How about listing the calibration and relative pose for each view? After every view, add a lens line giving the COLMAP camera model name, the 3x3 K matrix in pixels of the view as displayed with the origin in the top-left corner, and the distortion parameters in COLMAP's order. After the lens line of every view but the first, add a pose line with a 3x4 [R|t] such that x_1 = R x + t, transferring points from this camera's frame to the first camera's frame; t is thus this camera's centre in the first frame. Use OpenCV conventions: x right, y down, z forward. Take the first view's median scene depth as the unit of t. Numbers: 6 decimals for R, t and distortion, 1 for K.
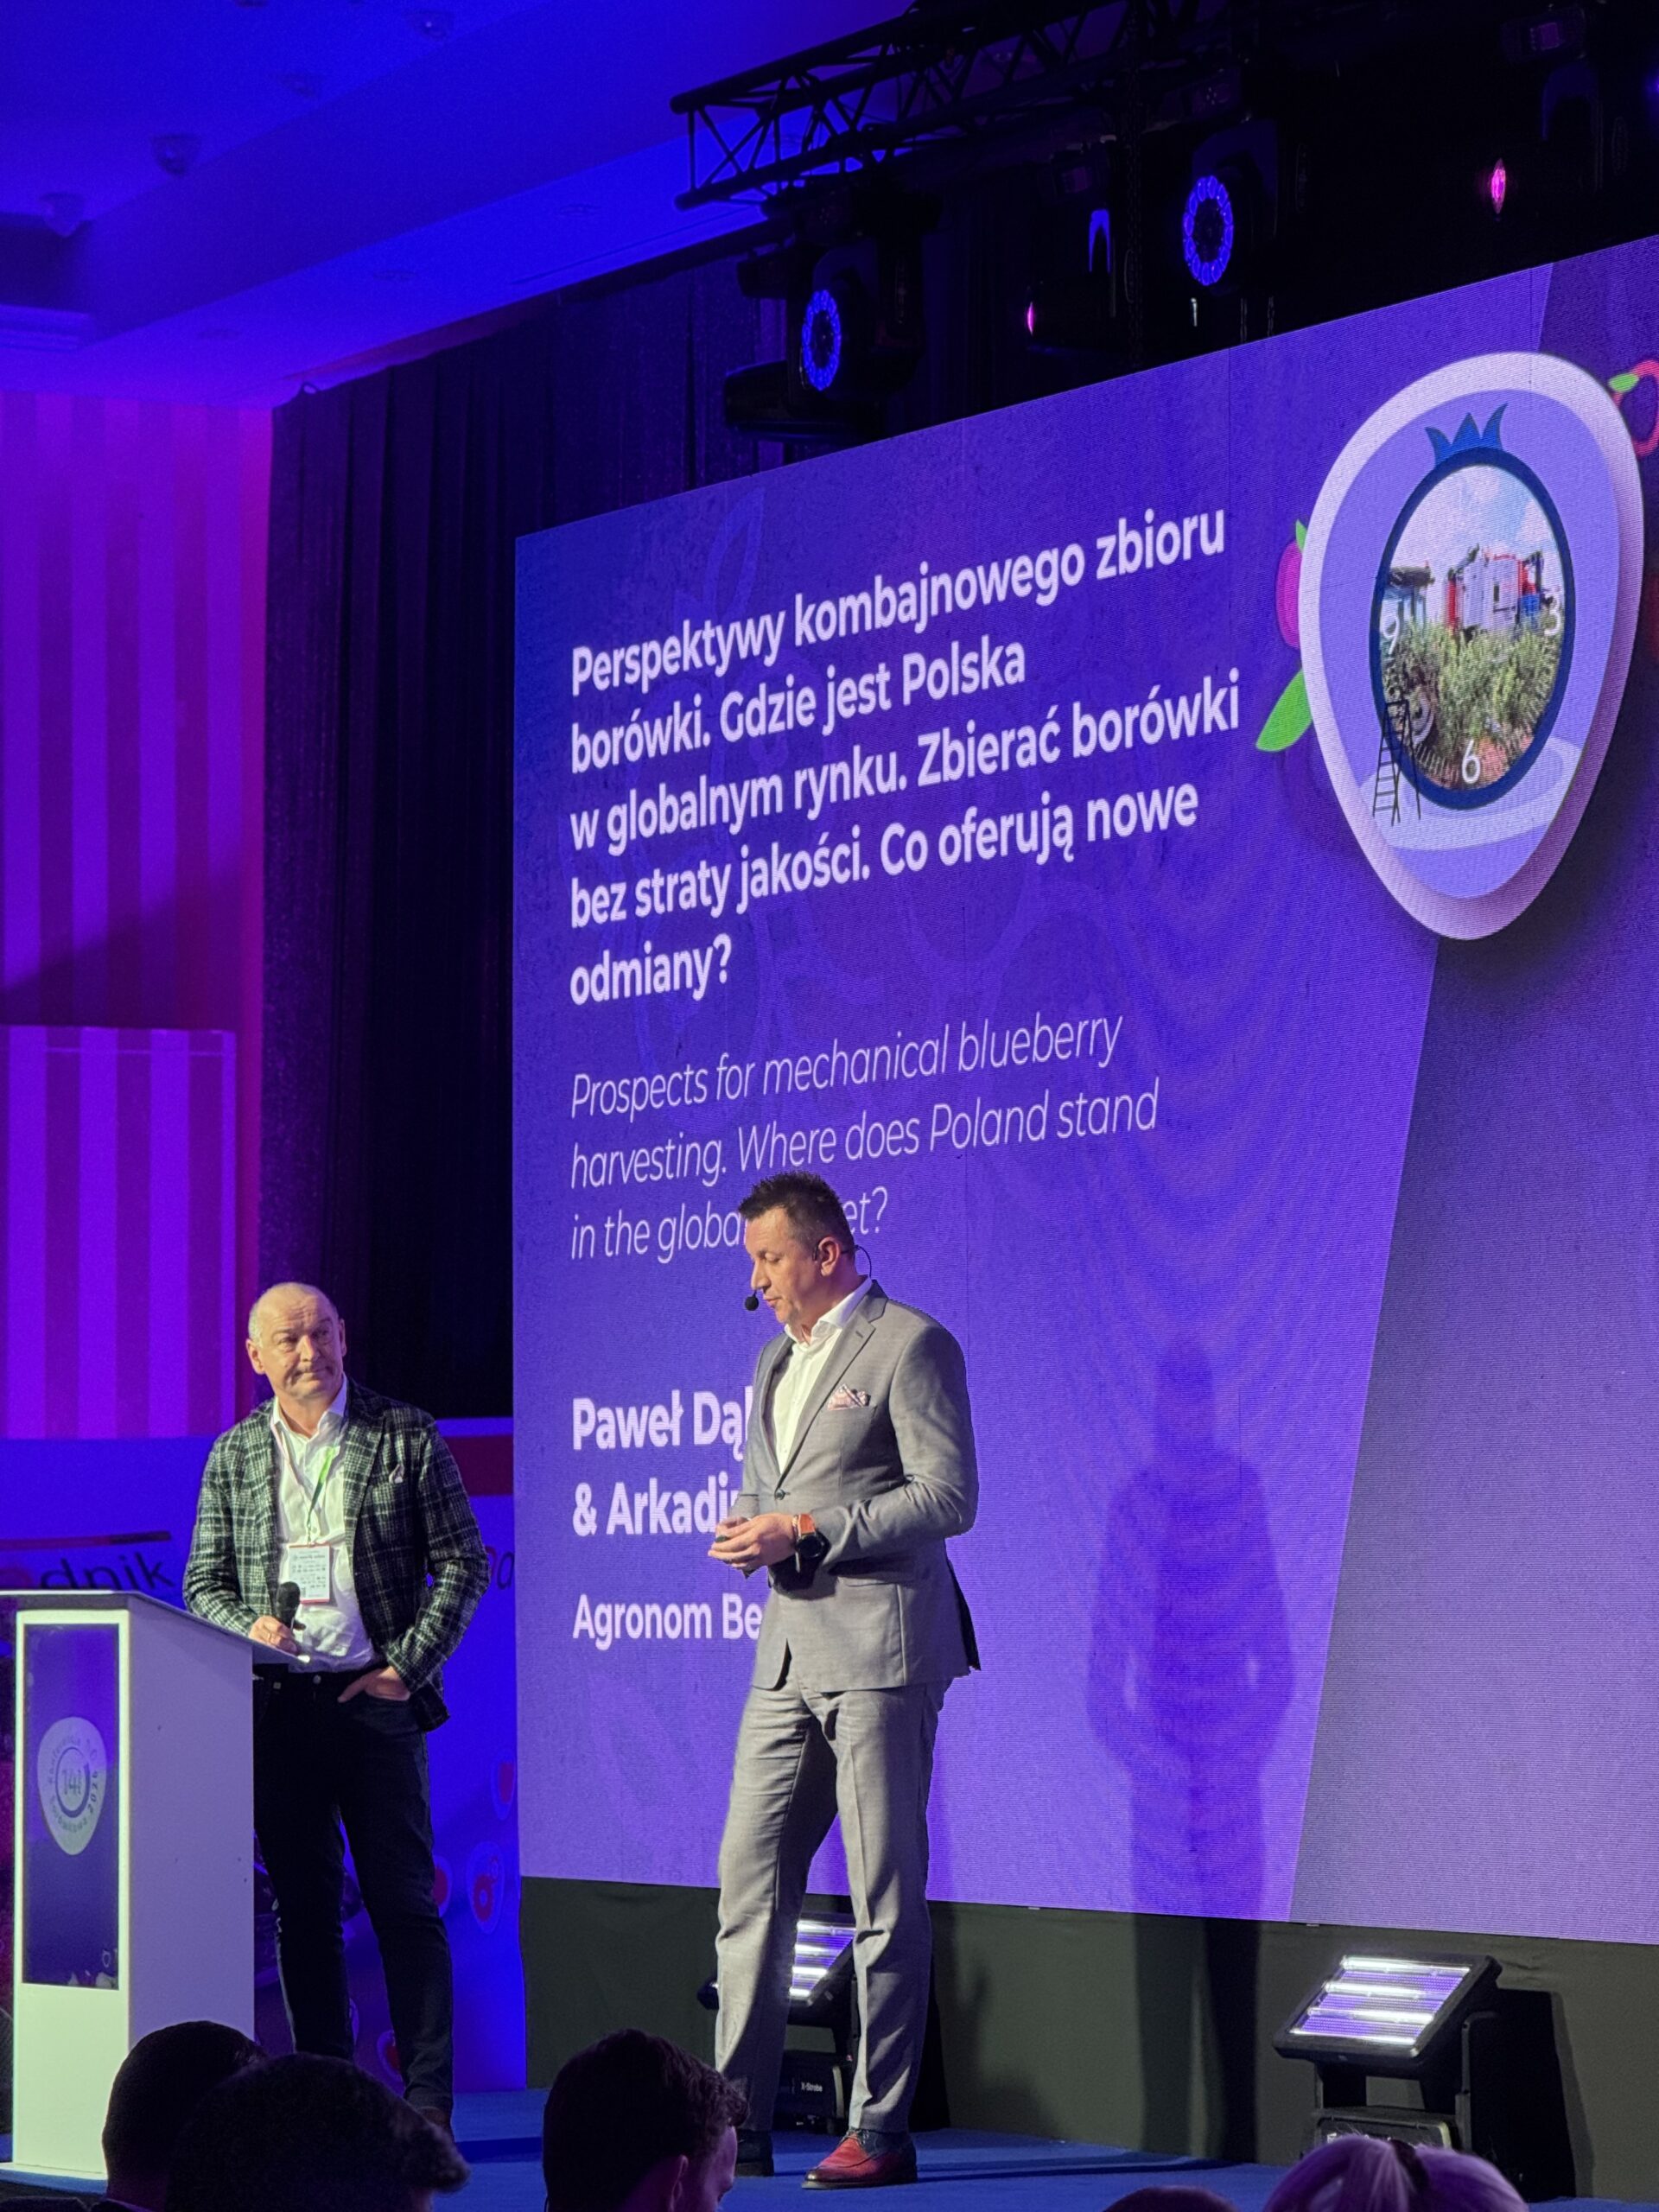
lens RADIAL K [[7790.1, 0, 829.5], [0, 7790.1, 1106.0], [0, 0, 1]] dist [0.188498, 0.350132]
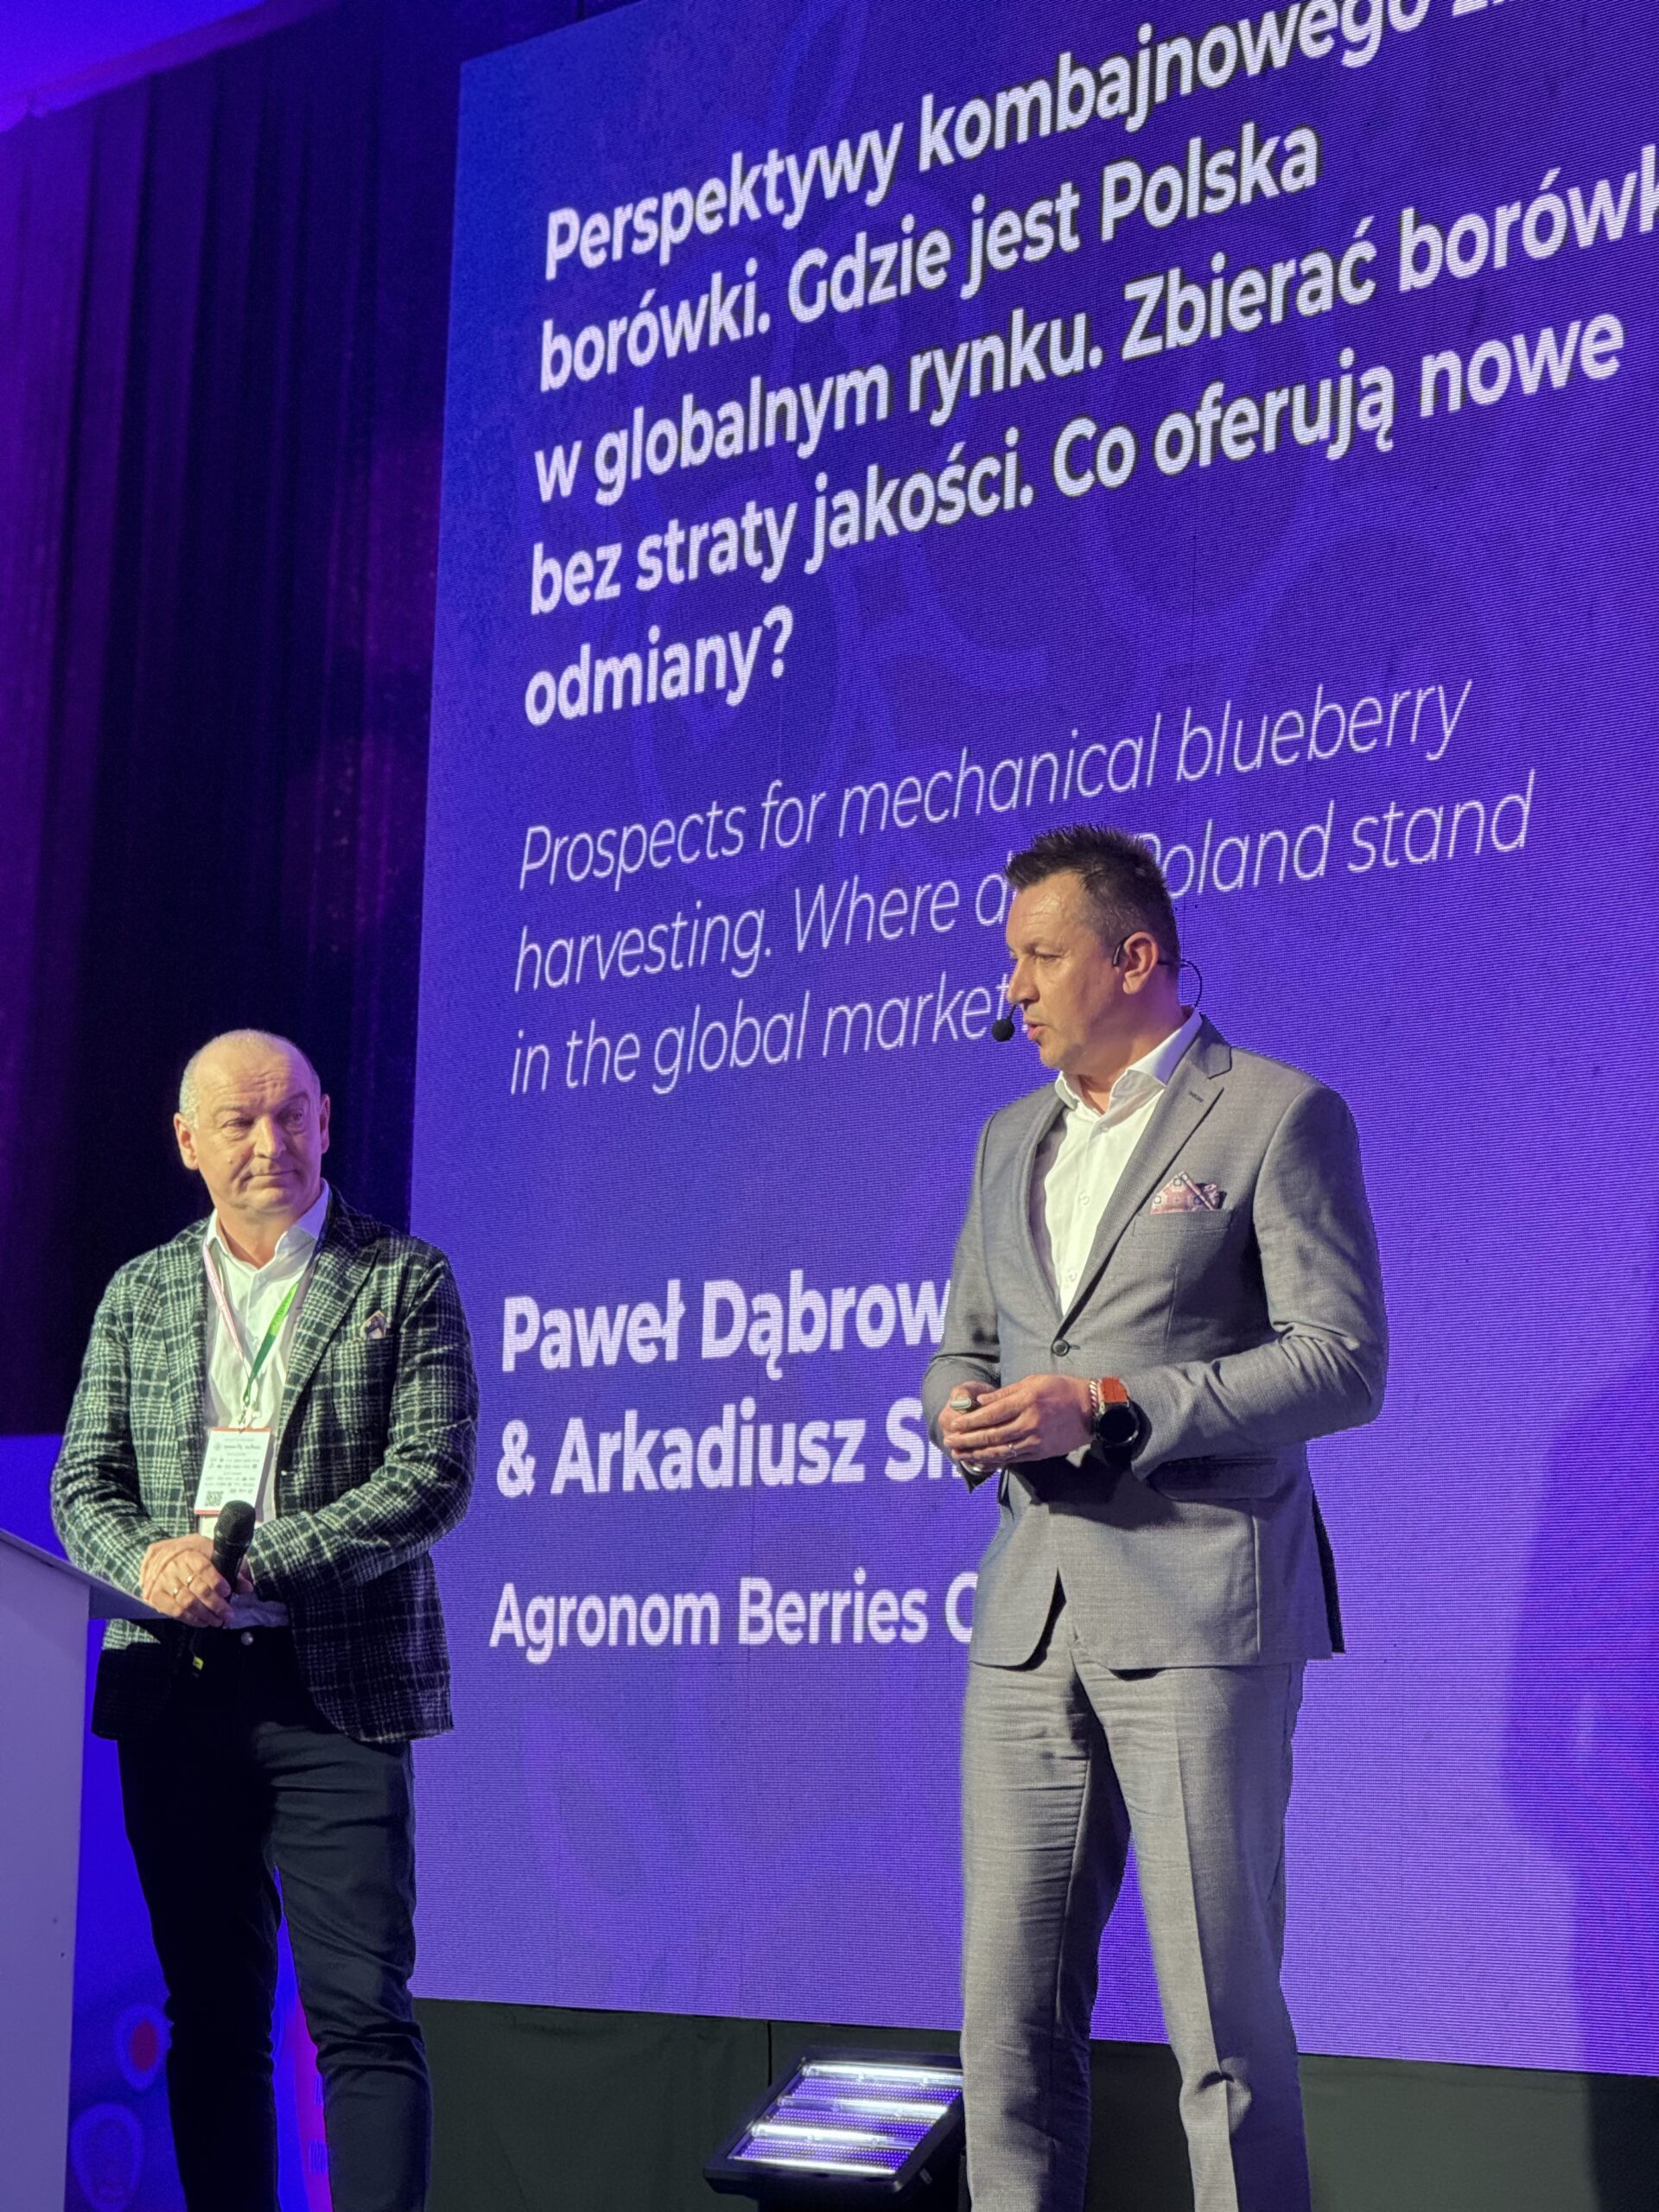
lens RADIAL K [[7751.9, 0, 825.5], [0, 7751.9, 1141.4], [0, 0, 1]] dist [0.158846, 1.069741]
pose [[0.996567, 0.045917, 0.068891, -0.054077], [-0.043841, 0.998546, -0.031358, 0.045417], [-0.070231, 0.028230, 0.997131, 0.328281]]
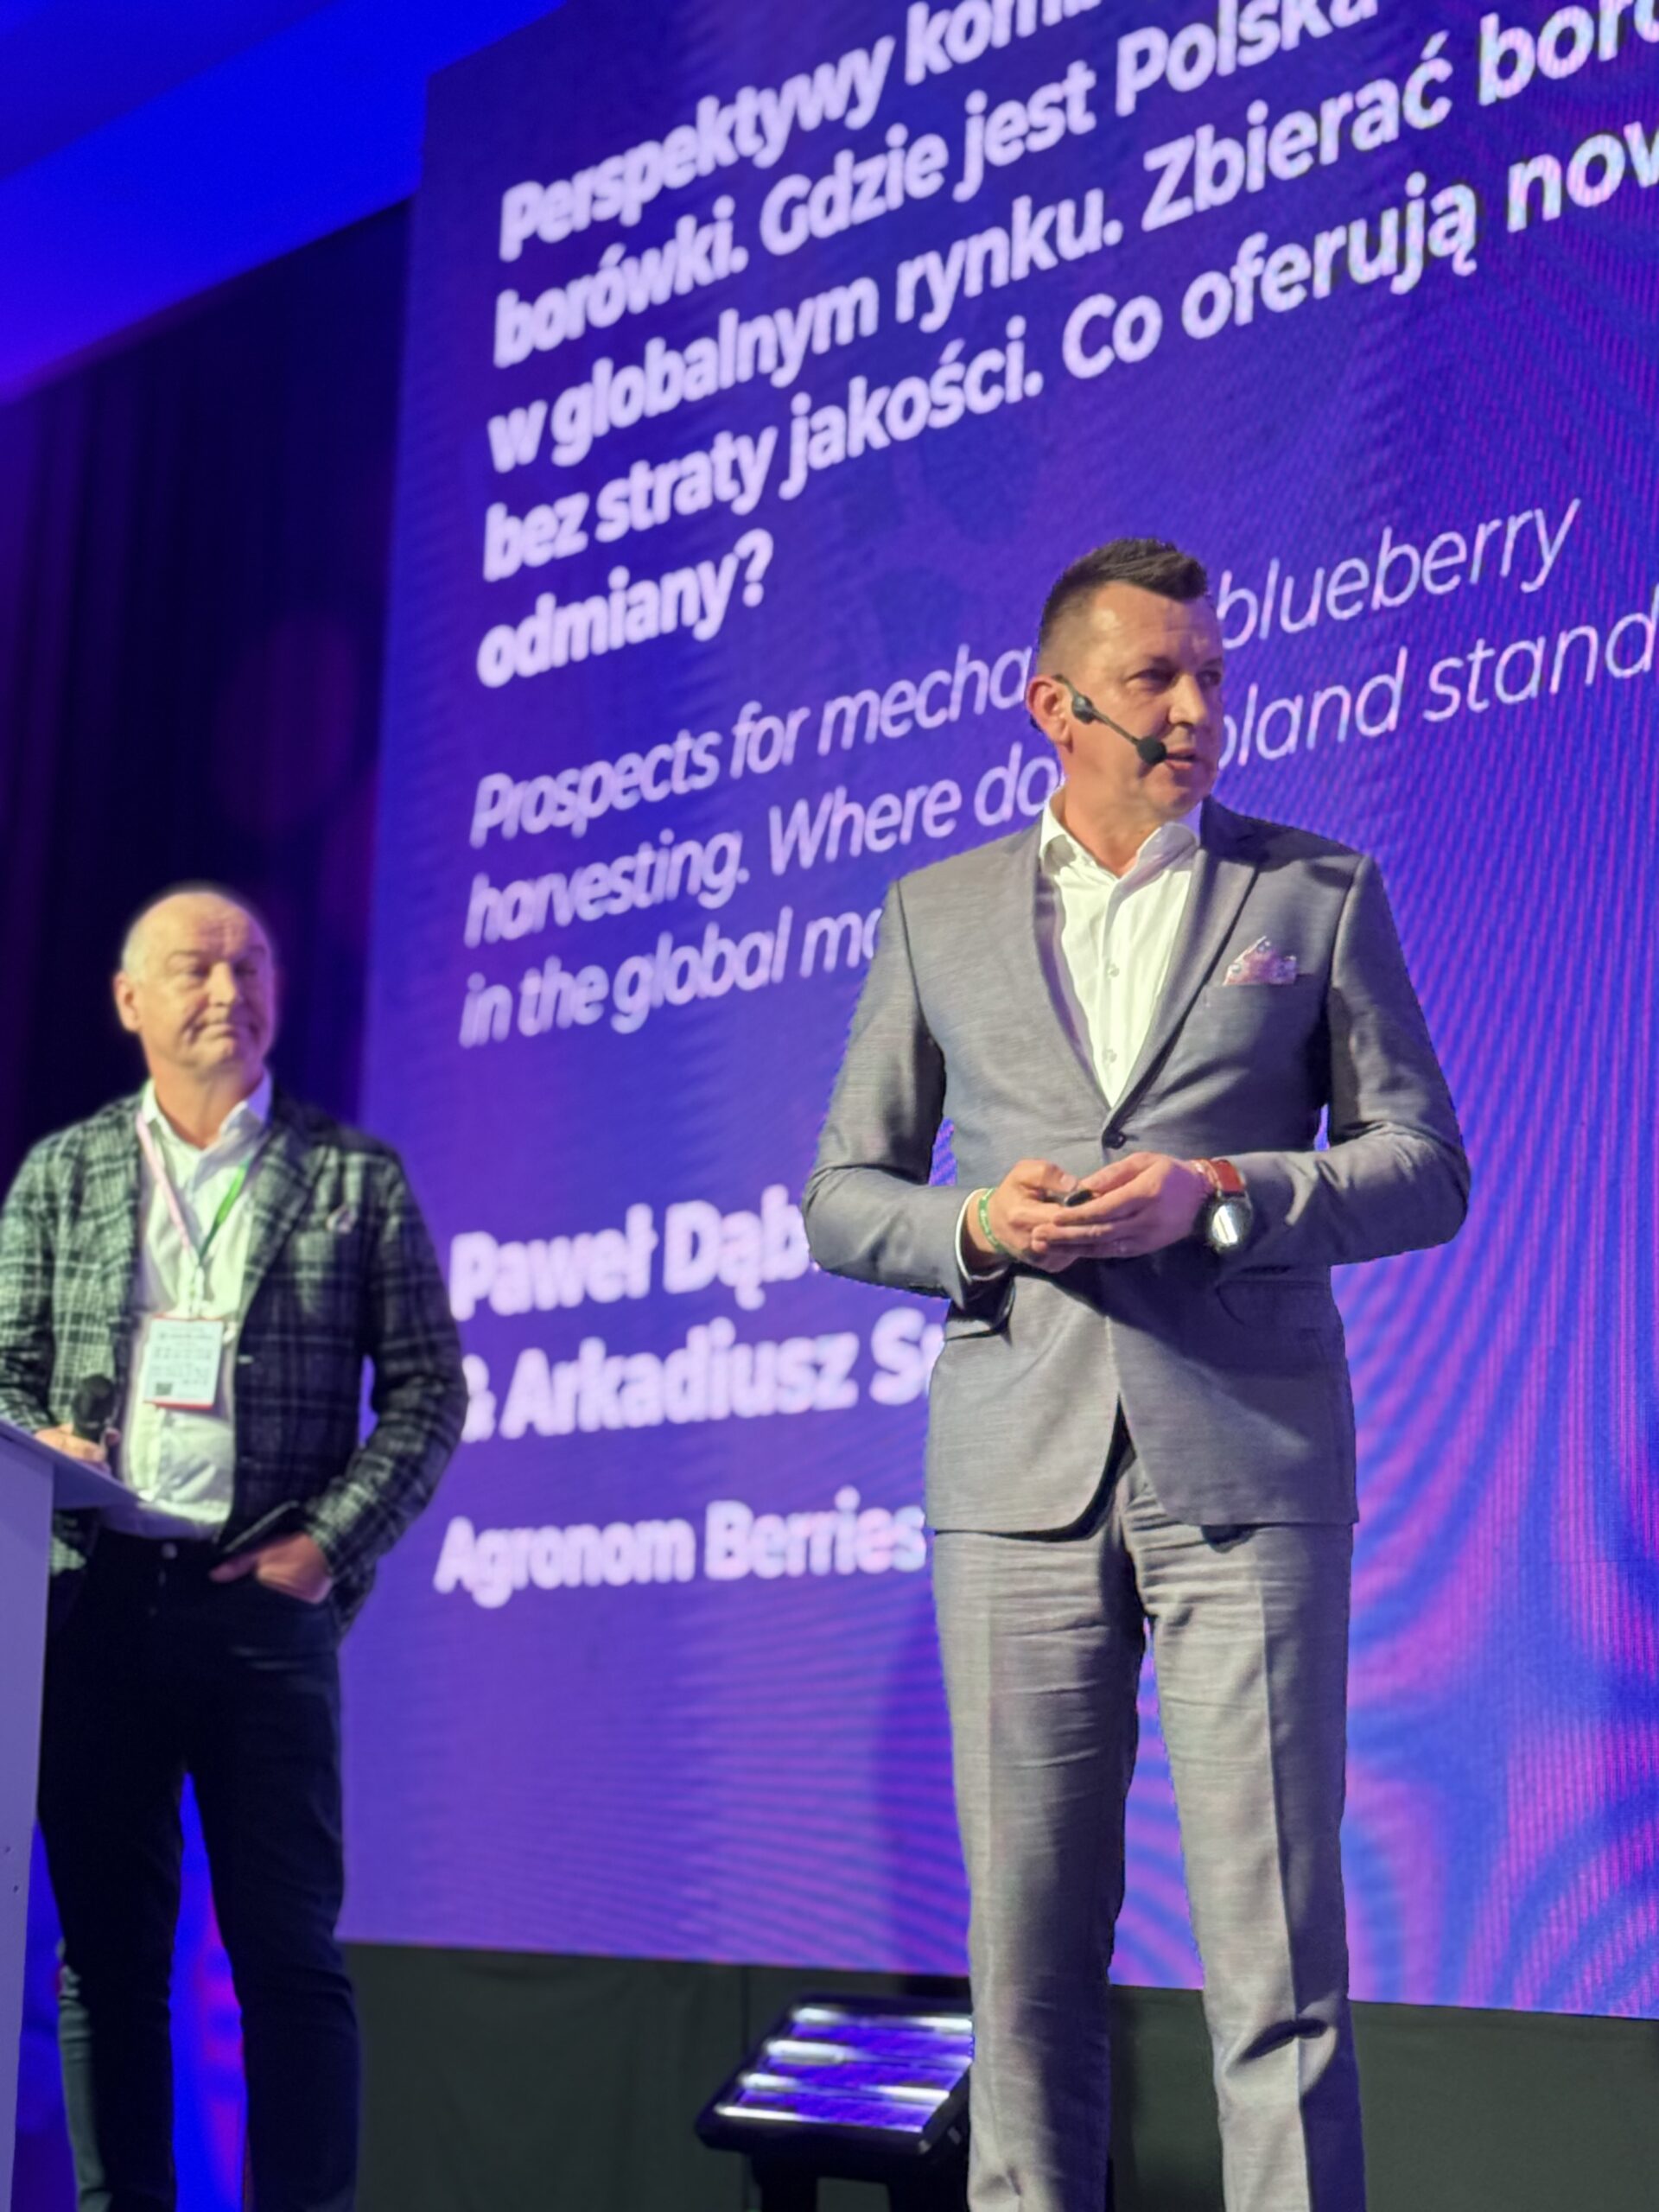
lens RADIAL K [[4793.0, 0, 831.4], [0, 4793.0, 1146.6], [0, 0, 1]] dist [0.089155, 0.134831]
pose [[0.988291, 0.060444, 0.140096, -0.062269], [-0.048492, 0.995009, -0.087214, 0.066879], [-0.144669, 0.079399, 0.986289, 0.592822]]
